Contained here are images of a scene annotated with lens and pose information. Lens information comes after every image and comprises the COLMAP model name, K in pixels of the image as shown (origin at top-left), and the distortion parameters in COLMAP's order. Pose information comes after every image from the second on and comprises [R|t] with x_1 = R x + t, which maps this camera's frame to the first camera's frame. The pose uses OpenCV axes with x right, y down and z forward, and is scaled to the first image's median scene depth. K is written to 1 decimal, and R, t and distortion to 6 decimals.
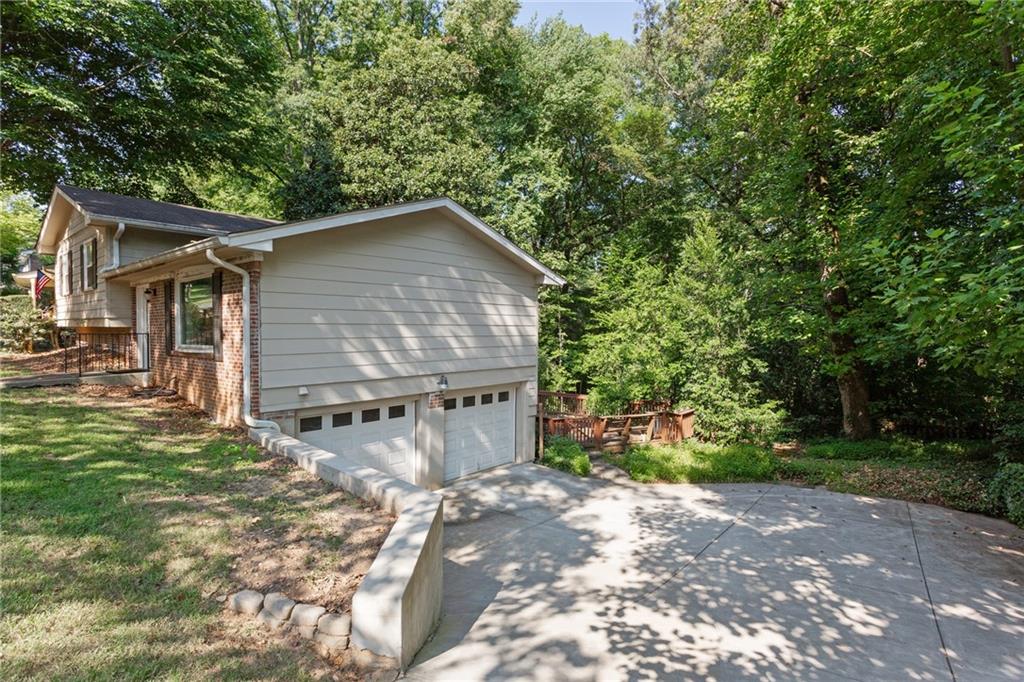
lens RADIAL K [[508.9, 0, 512.0], [0, 508.9, 341.0], [0, 0, 1]] dist [0.001104, 0.001010]
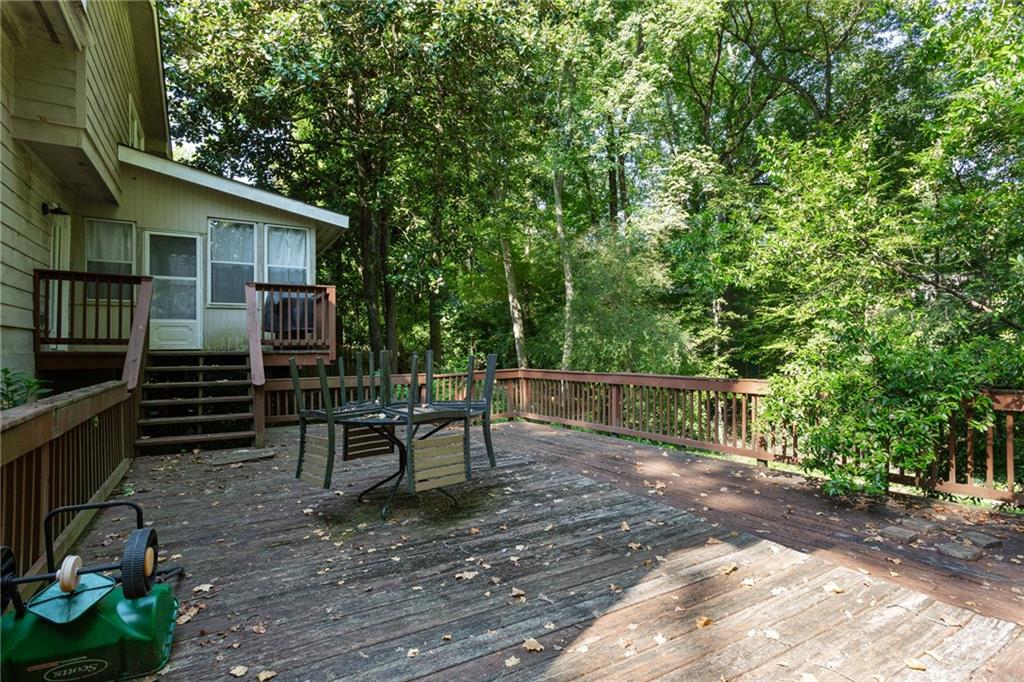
lens RADIAL K [[508.9, 0, 512.0], [0, 508.9, 341.0], [0, 0, 1]] dist [0.001104, 0.001010]
pose [[0.950757, -0.016095, -0.309518, 0.054670], [0.006445, 0.999461, -0.032175, 0.050587], [0.309869, 0.028596, 0.950349, 0.377069]]
